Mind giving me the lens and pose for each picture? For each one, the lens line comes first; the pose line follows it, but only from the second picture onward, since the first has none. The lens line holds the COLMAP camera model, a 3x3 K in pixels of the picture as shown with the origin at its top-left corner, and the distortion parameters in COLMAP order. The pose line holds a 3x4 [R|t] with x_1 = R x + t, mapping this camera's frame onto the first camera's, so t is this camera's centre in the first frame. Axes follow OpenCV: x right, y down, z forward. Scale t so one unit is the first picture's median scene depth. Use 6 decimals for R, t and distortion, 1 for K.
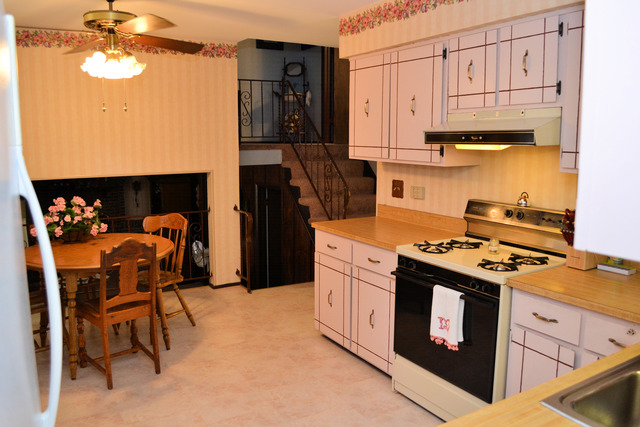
lens RADIAL K [[513.0, 0, 320.0], [0, 513.0, 213.5], [0, 0, 1]] dist [-0.080112, 0.007950]
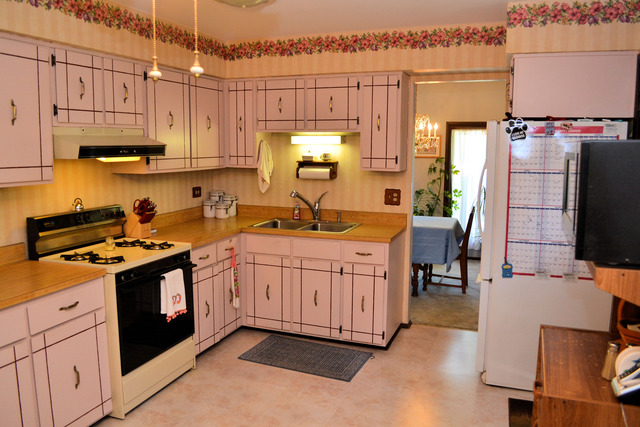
lens RADIAL K [[513.0, 0, 320.0], [0, 513.0, 213.5], [0, 0, 1]] dist [-0.080112, 0.007950]
pose [[-0.630413, -0.106288, 0.768949, -0.808485], [0.106583, 0.969348, 0.221369, -0.200033], [-0.768908, 0.221510, -0.599761, 1.257615]]
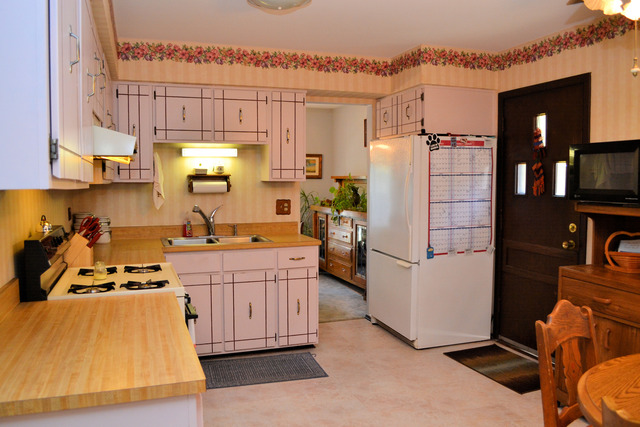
lens RADIAL K [[513.0, 0, 320.0], [0, 513.0, 213.5], [0, 0, 1]] dist [-0.080112, 0.007950]
pose [[-0.982219, -0.009746, 0.187487, -0.197167], [0.030588, 0.977000, 0.211032, -0.205221], [-0.185232, 0.213015, -0.959330, 1.695210]]
